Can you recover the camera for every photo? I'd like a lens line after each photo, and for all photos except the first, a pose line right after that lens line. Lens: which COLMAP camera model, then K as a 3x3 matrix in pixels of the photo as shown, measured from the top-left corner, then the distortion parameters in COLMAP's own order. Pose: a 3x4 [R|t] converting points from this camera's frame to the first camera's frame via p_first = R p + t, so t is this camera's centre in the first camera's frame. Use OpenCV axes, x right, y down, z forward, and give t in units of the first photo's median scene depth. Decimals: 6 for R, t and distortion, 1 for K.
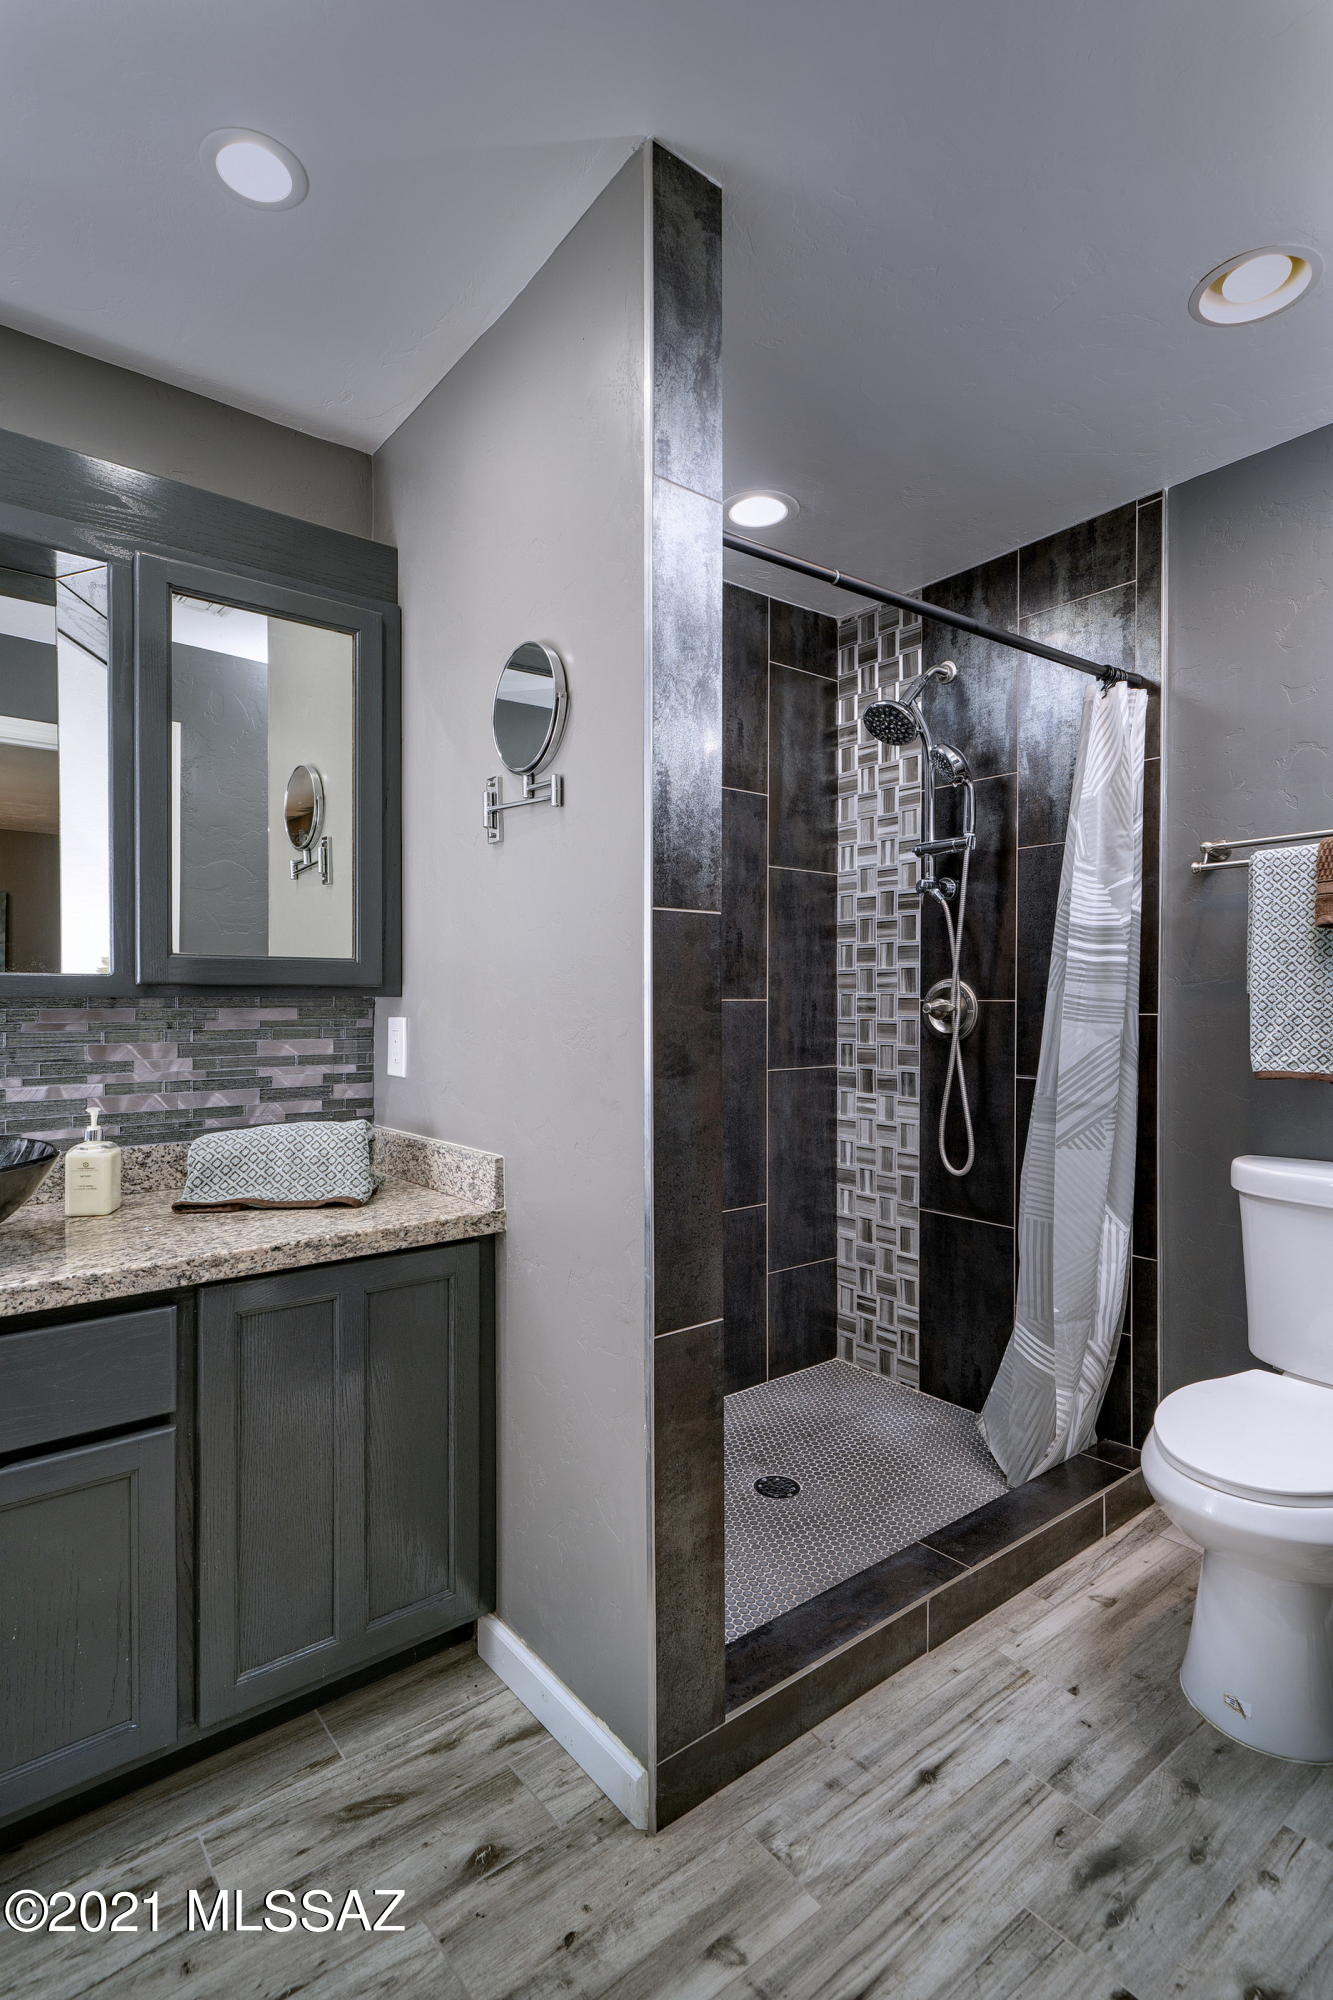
lens RADIAL K [[971.0, 0, 662.0], [0, 971.0, 1001.0], [0, 0, 1]] dist [0.001493, 0.000823]
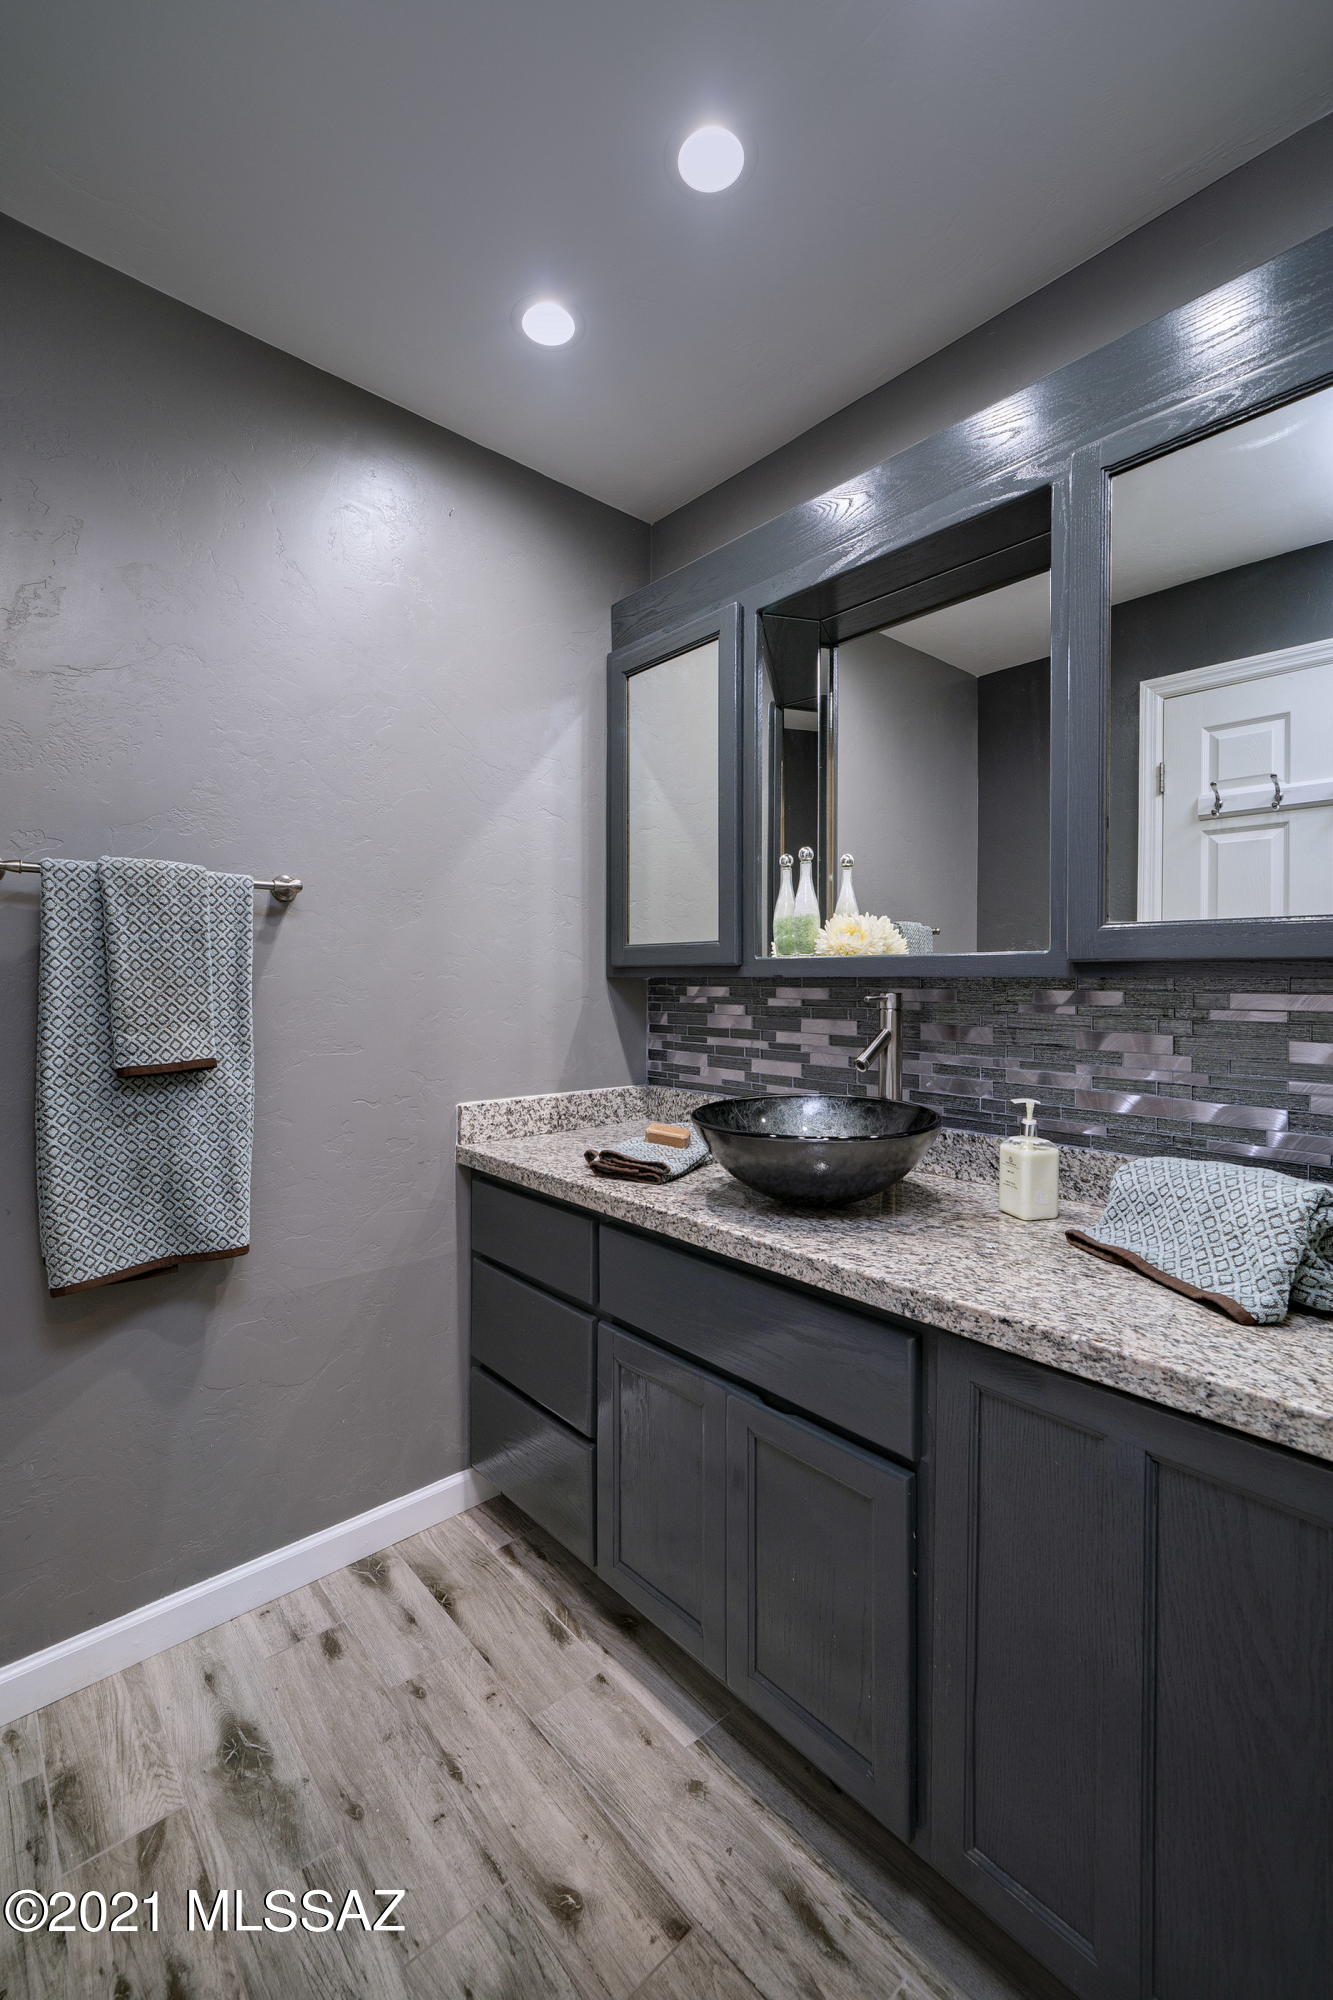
lens RADIAL K [[872.2, 0, 661.4], [0, 872.2, 984.5], [0, 0, 1]] dist [0.000915, 0.000399]
pose [[0.056392, 0.006954, -0.998384, 0.235784], [-0.001567, 0.999975, 0.006876, -0.002784], [0.998407, 0.001177, 0.056401, 0.683126]]
